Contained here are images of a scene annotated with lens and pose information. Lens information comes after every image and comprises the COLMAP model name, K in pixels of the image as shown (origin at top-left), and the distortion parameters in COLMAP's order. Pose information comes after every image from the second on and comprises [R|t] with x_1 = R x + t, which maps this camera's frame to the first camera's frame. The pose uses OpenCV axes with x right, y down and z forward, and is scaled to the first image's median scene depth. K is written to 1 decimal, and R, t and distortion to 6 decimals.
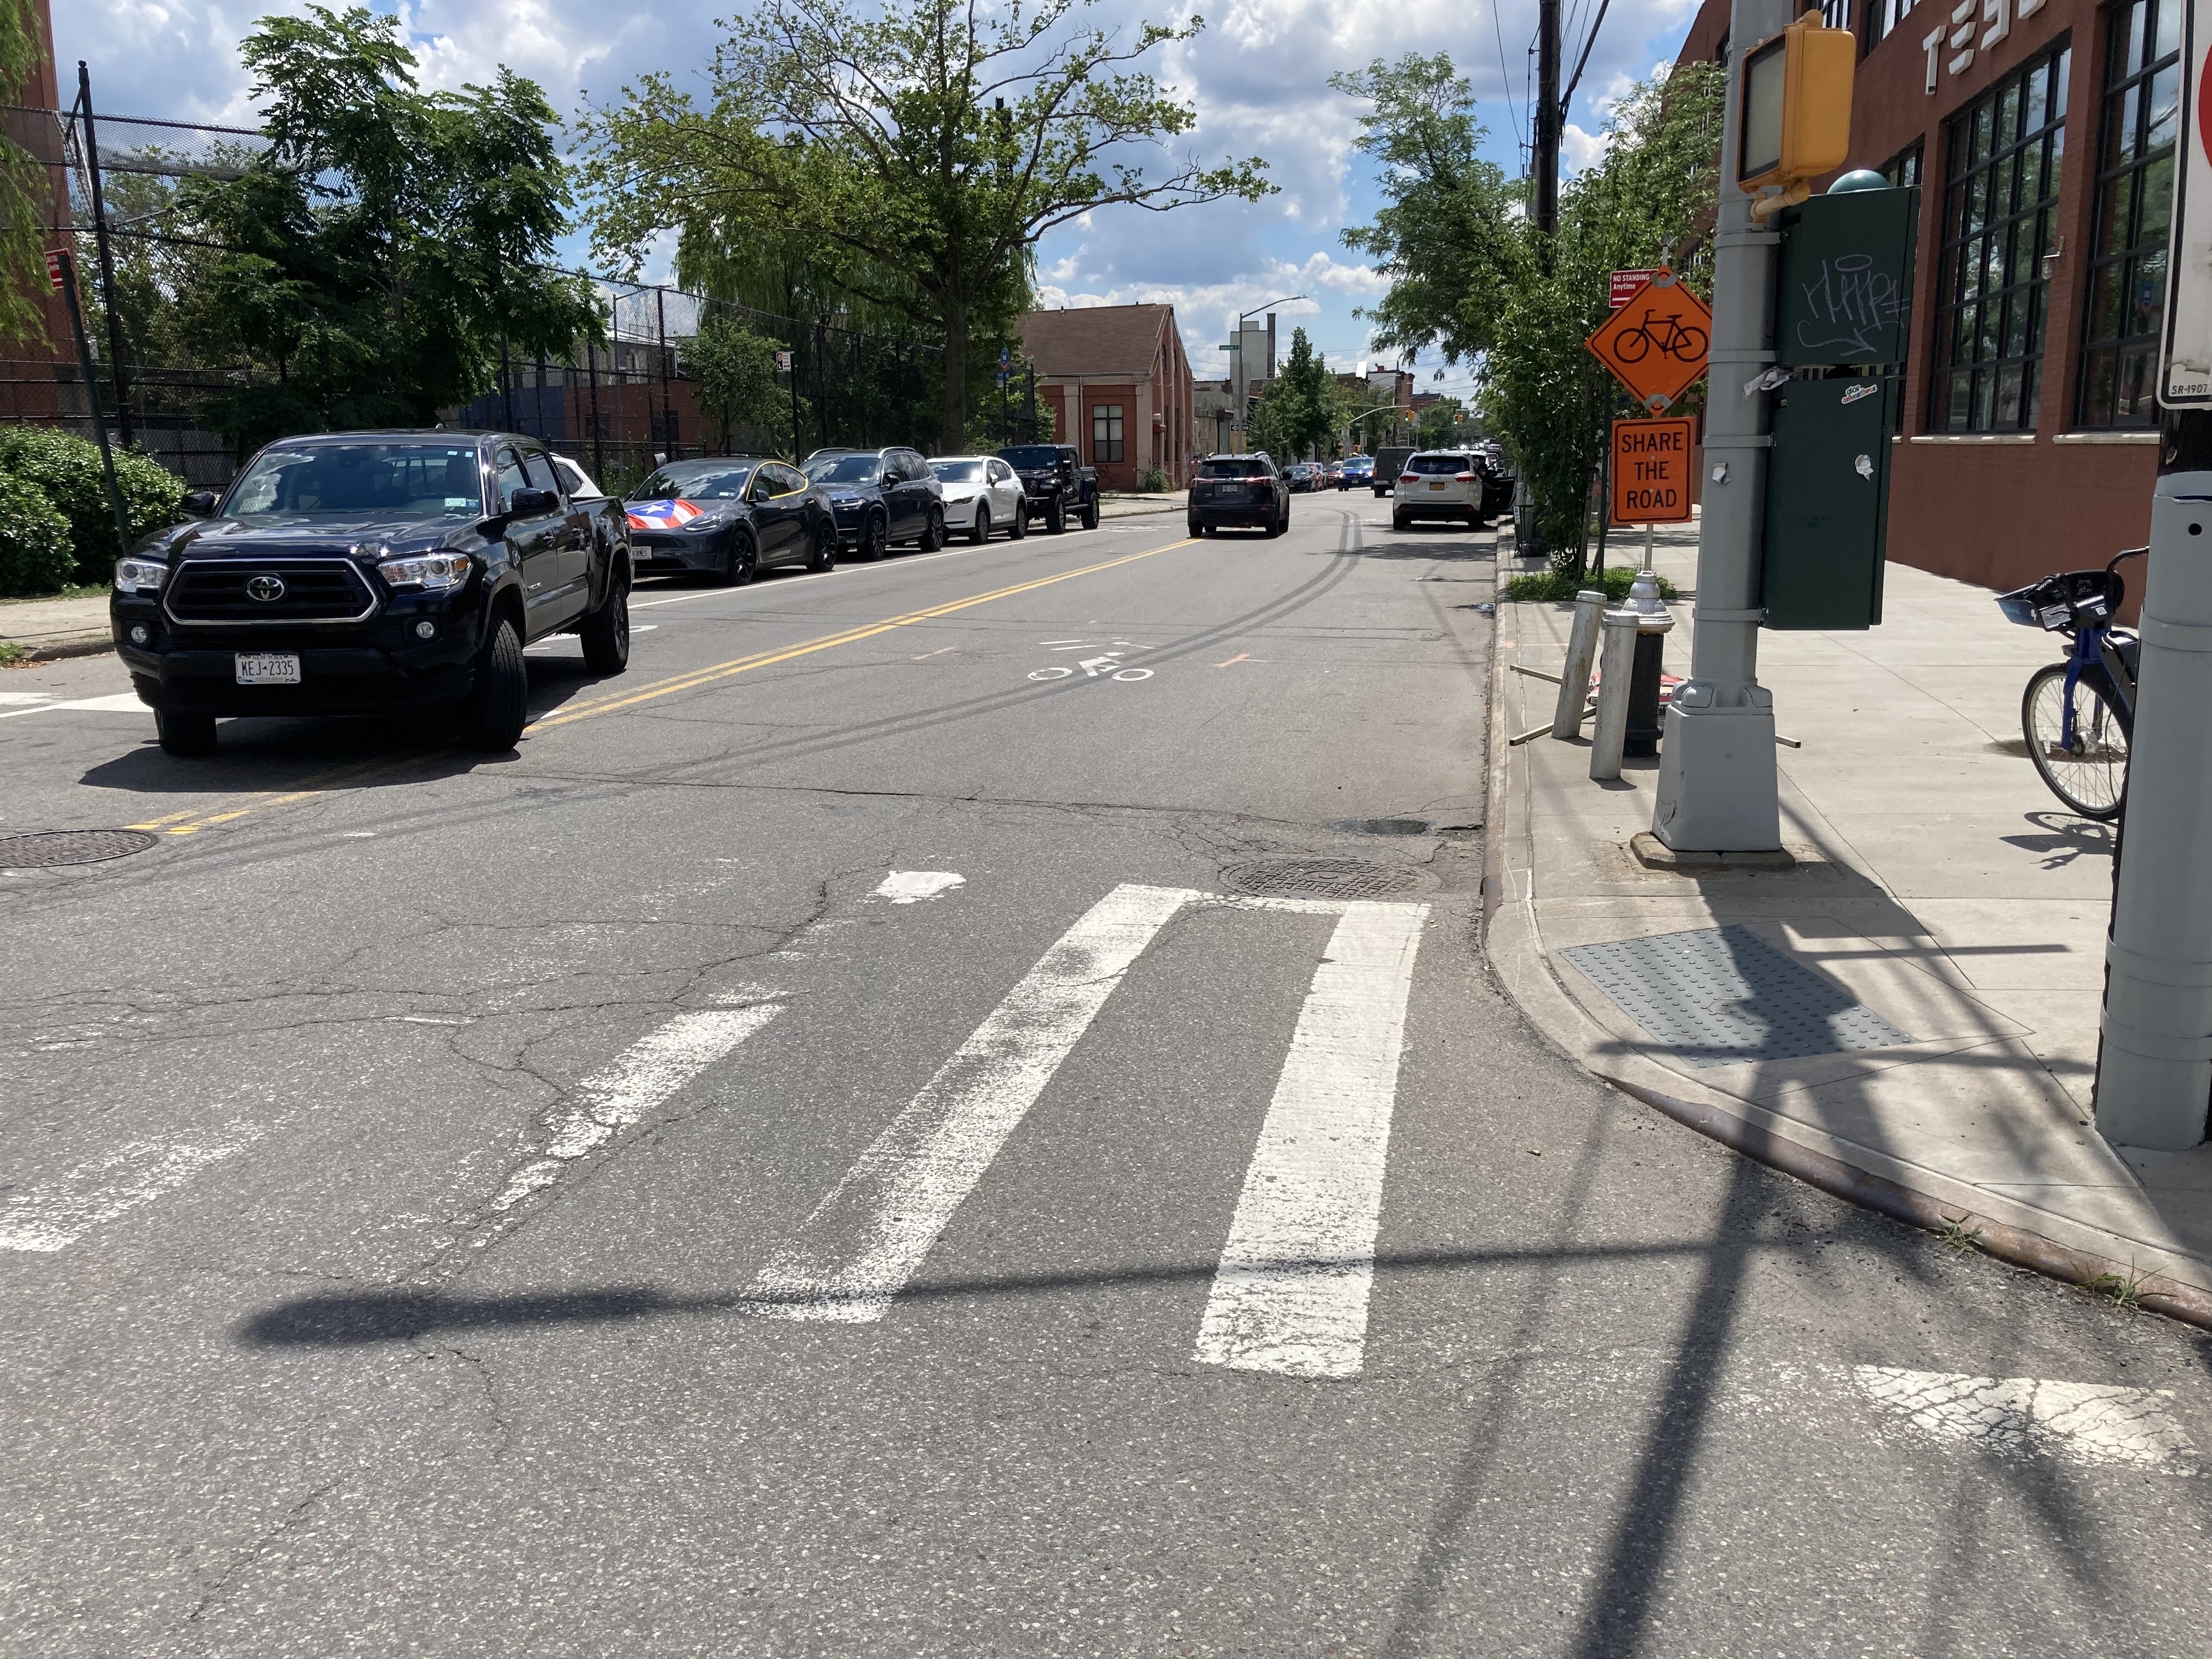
lens RADIAL K [[1792.3, 0, 1106.0], [0, 1792.3, 829.5], [0, 0, 1]] dist [0.043468, -0.059075]
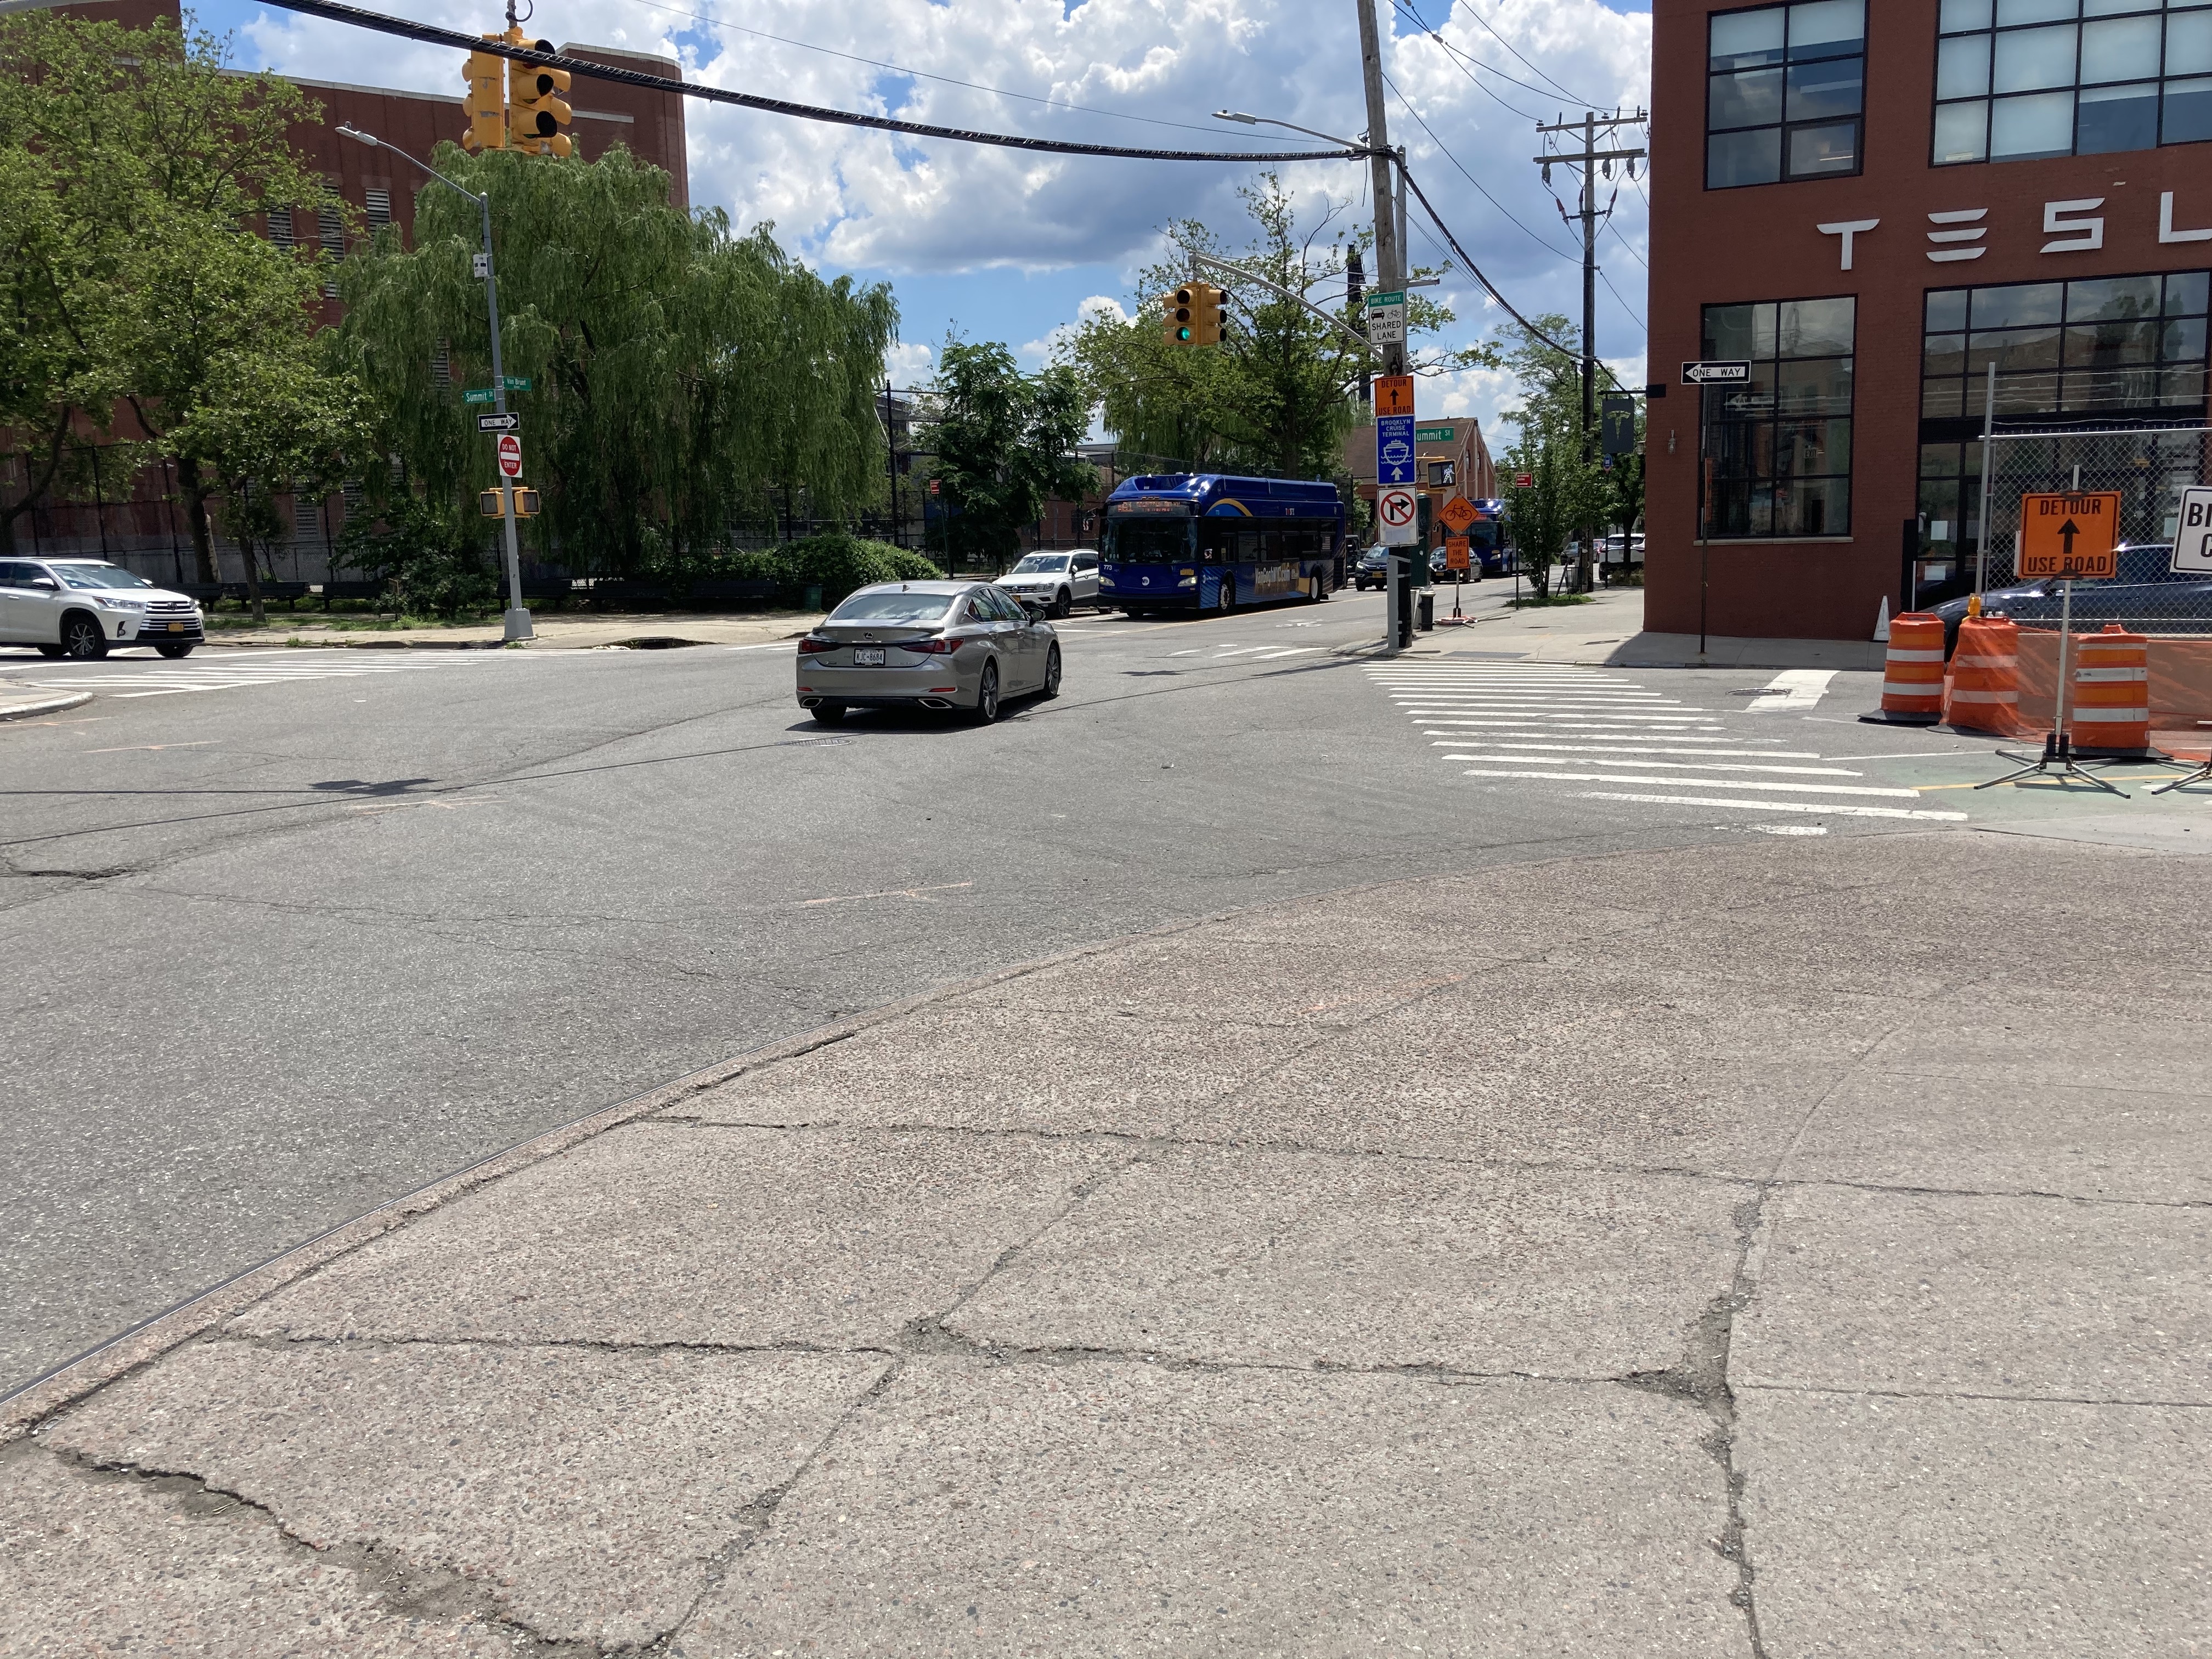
lens RADIAL K [[1751.4, 0, 1106.0], [0, 1751.4, 829.5], [0, 0, 1]] dist [-0.046100, -0.002982]
pose [[0.979515, 0.017009, -0.200650, 0.095541], [-0.024480, 0.999094, -0.034811, 0.130661], [0.199876, 0.039010, 0.979044, -0.679312]]
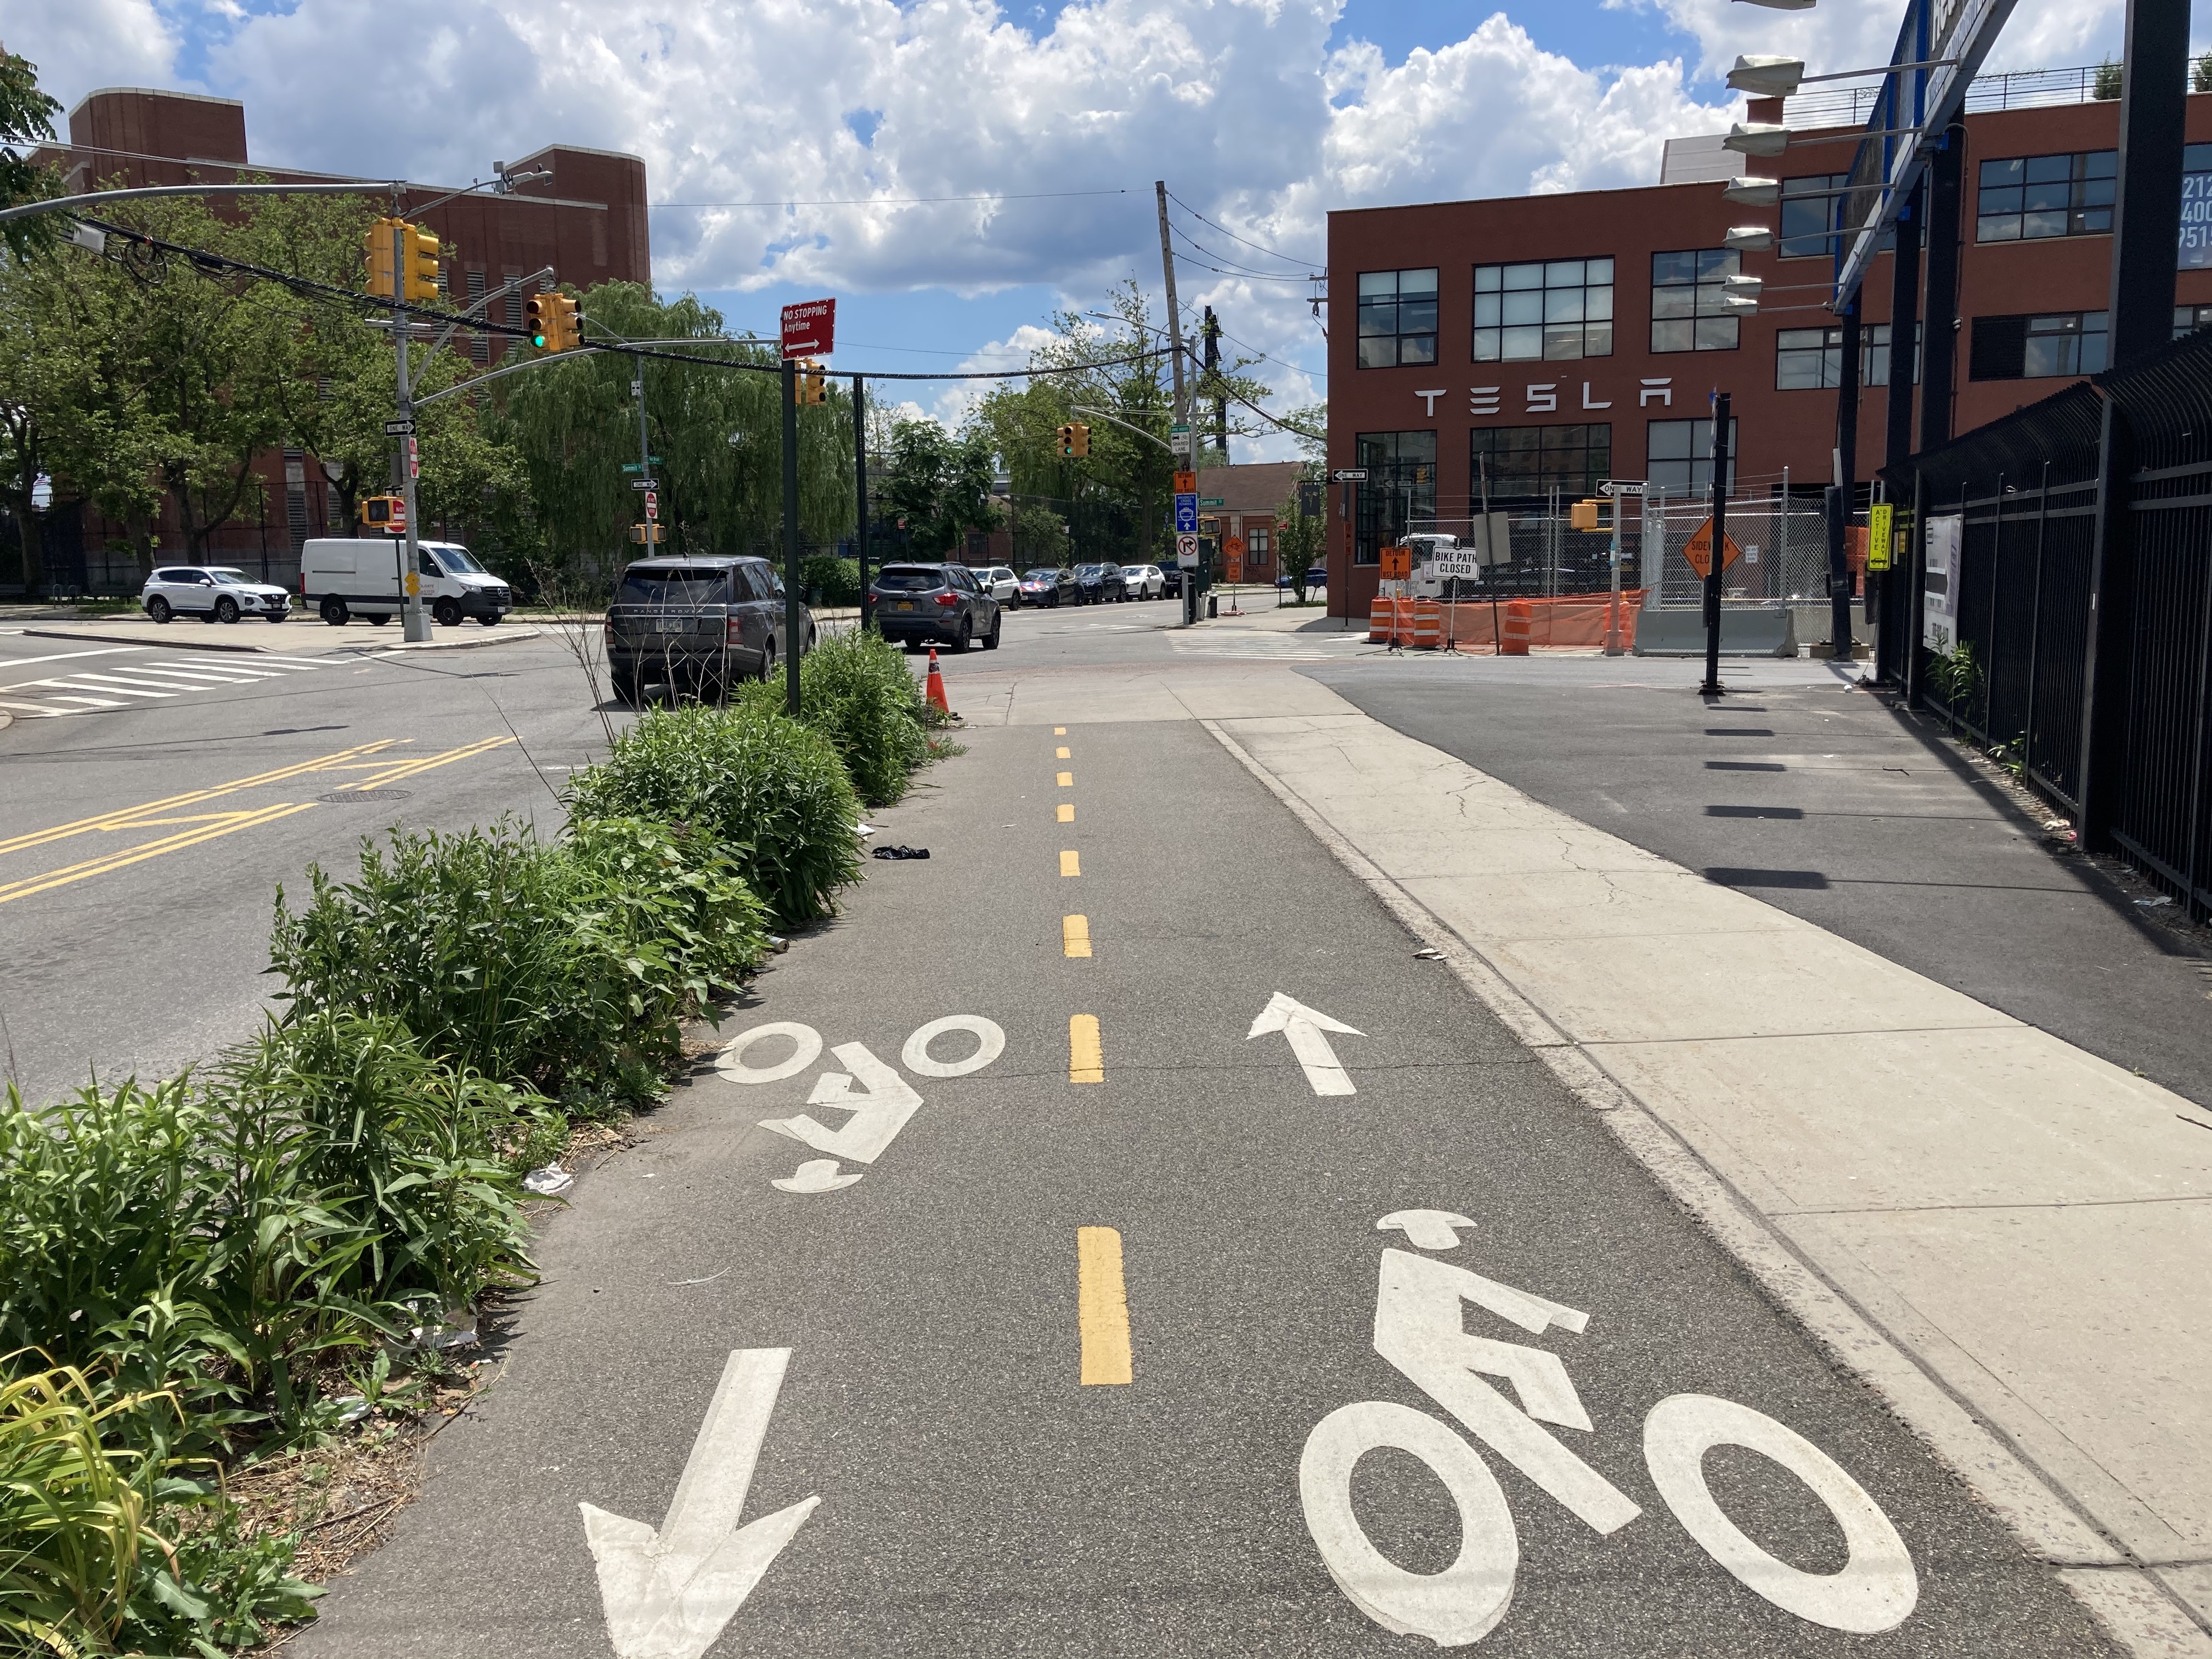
lens RADIAL K [[1751.4, 0, 1106.0], [0, 1751.4, 829.5], [0, 0, 1]] dist [-0.046100, -0.002982]
pose [[0.990969, 0.015735, -0.133164, 0.194769], [-0.022274, 0.998611, -0.047753, 0.256190], [0.132227, 0.050288, 0.989943, -1.296851]]
